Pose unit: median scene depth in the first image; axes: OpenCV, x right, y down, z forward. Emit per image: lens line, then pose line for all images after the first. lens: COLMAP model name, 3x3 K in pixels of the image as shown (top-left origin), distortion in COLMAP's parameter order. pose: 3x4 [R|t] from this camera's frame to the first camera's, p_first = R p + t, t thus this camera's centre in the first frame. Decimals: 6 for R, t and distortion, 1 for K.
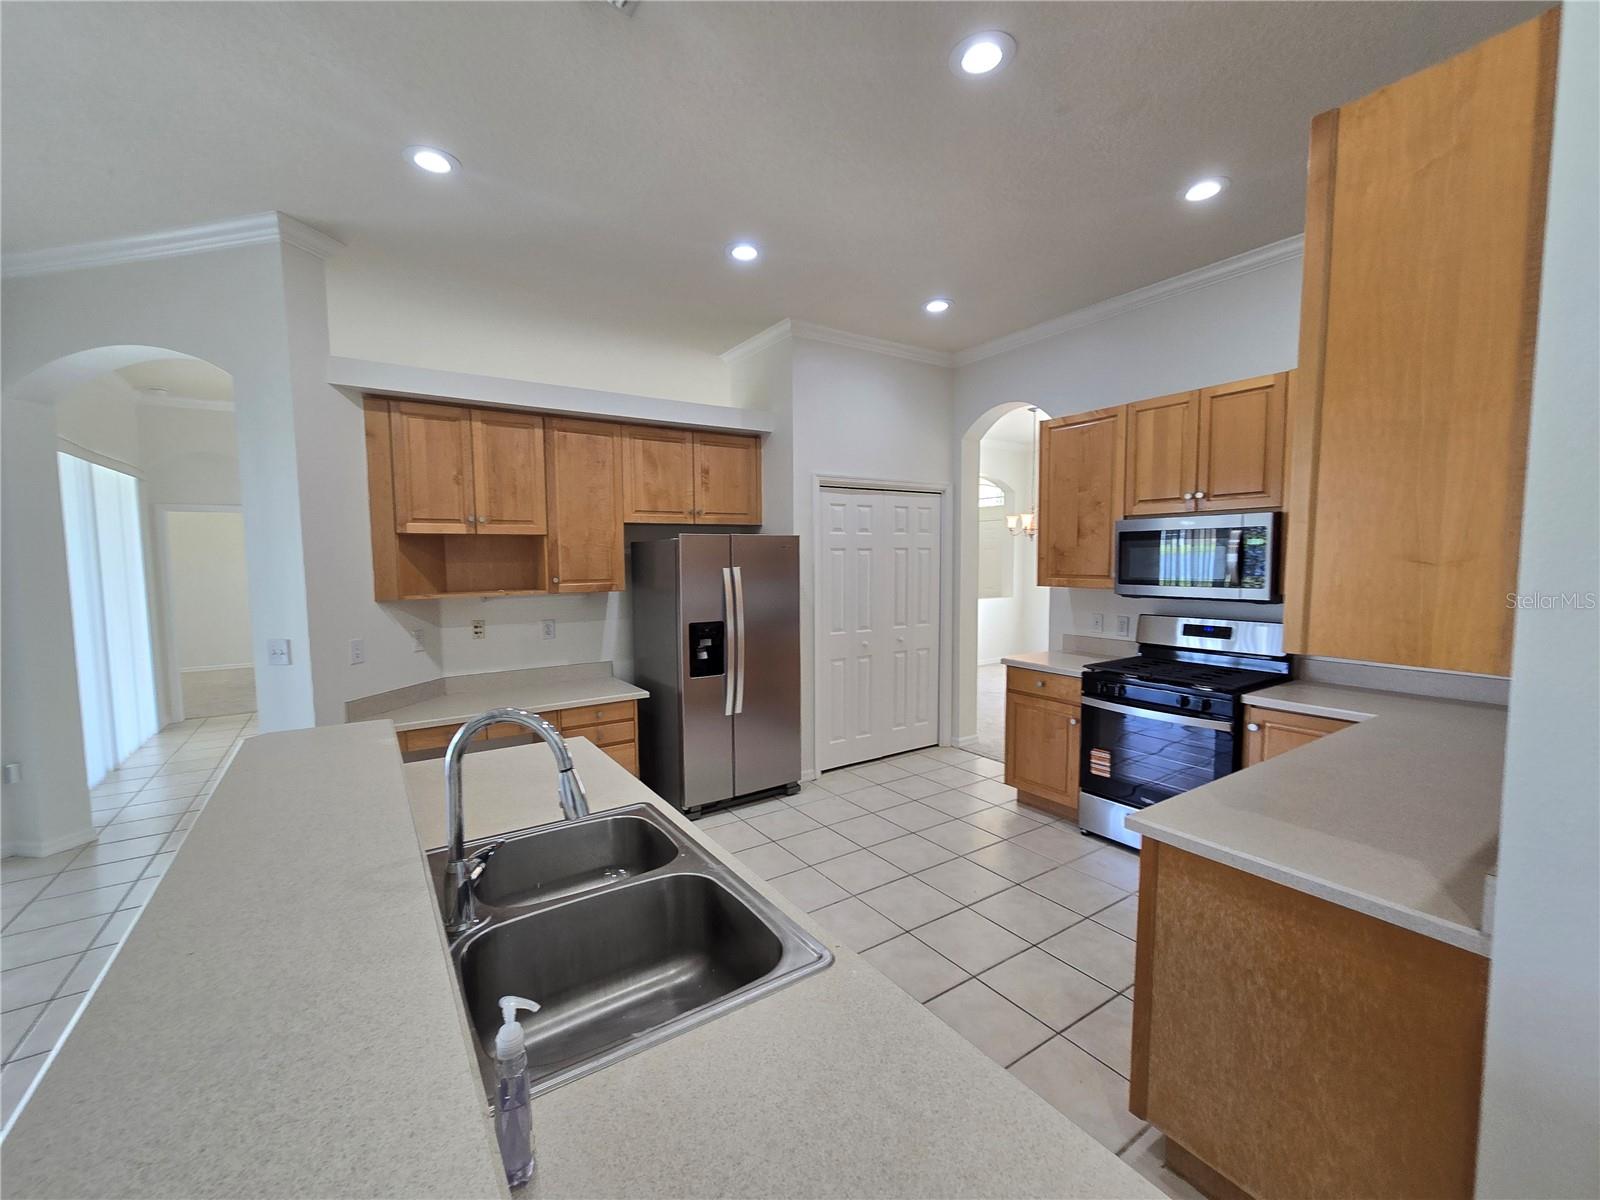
lens RADIAL K [[656.6, 0, 794.8], [0, 656.6, 606.5], [0, 0, 1]] dist [-0.000385, -0.000063]
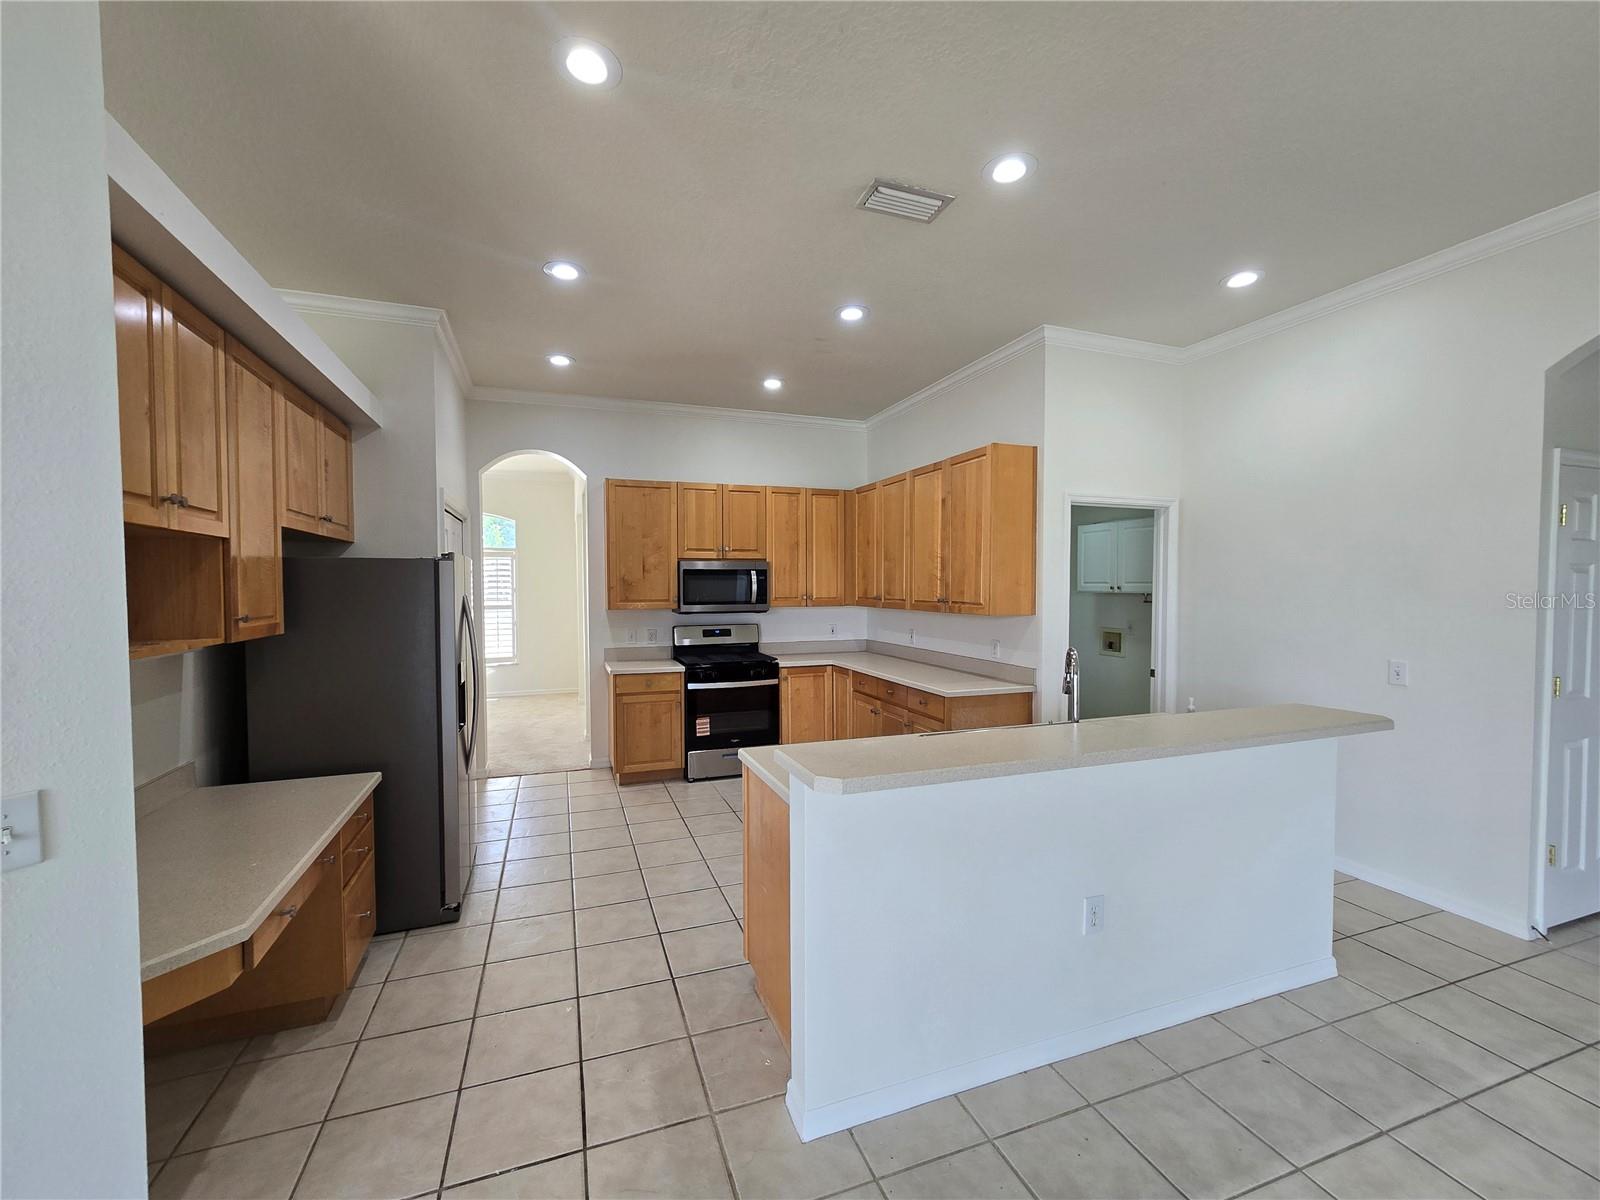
lens RADIAL K [[656.6, 0, 794.8], [0, 656.6, 606.5], [0, 0, 1]] dist [-0.000385, -0.000063]
pose [[0.233918, -0.022048, 0.972006, -0.828302], [0.076227, 0.997081, 0.004272, -0.017389], [-0.969264, 0.073094, 0.234916, 0.406919]]
